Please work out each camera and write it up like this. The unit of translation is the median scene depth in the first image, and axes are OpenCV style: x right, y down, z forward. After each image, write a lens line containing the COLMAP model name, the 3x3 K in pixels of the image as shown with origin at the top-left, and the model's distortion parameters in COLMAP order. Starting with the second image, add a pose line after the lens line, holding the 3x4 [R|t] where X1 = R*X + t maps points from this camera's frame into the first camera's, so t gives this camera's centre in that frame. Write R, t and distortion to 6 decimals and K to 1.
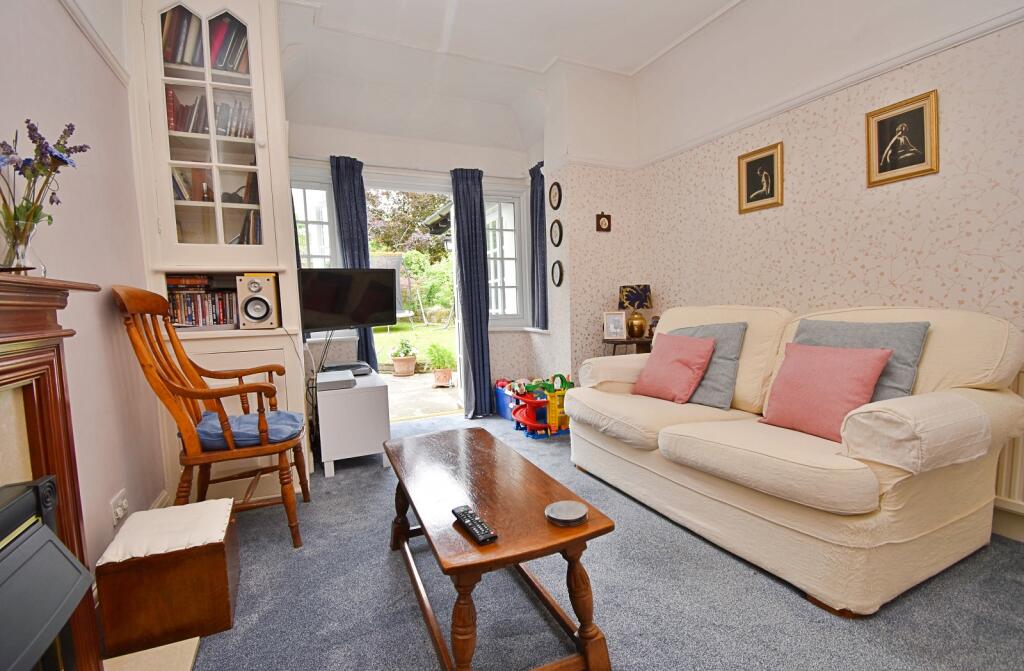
lens RADIAL K [[464.3, 0, 512.0], [0, 464.3, 335.5], [0, 0, 1]] dist [-0.012739, -0.000186]
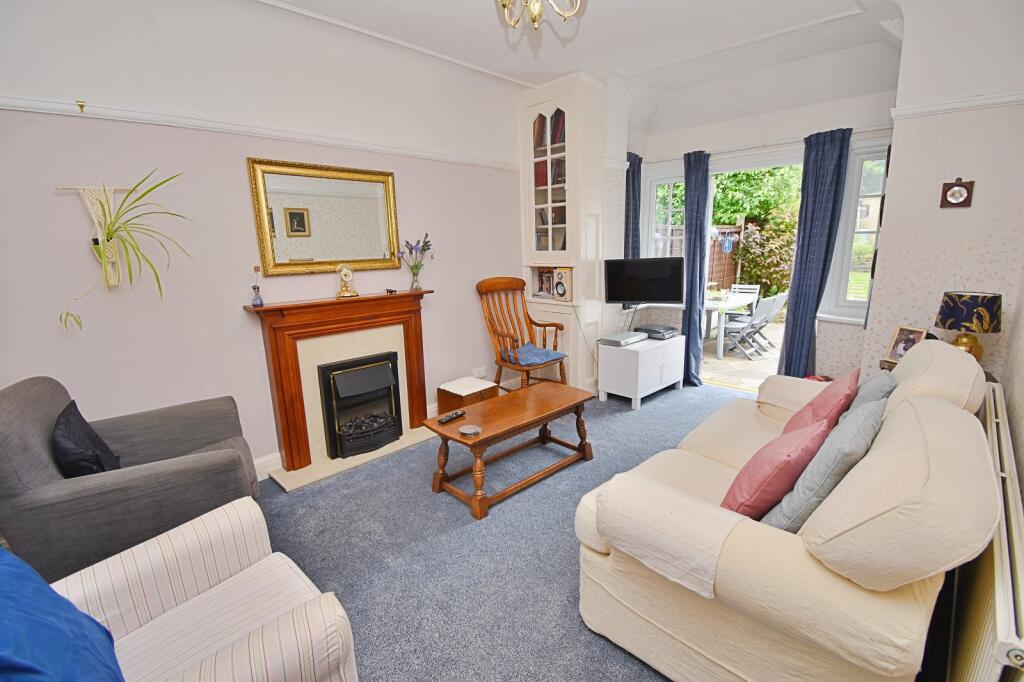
lens RADIAL K [[464.9, 0, 512.0], [0, 464.9, 341.0], [0, 0, 1]] dist [0.000835, -0.000033]
pose [[0.352497, 0.214079, -0.910997, 0.988642], [-0.053430, 0.976498, 0.208797, -0.220193], [0.934286, -0.024925, 0.355651, 0.225836]]
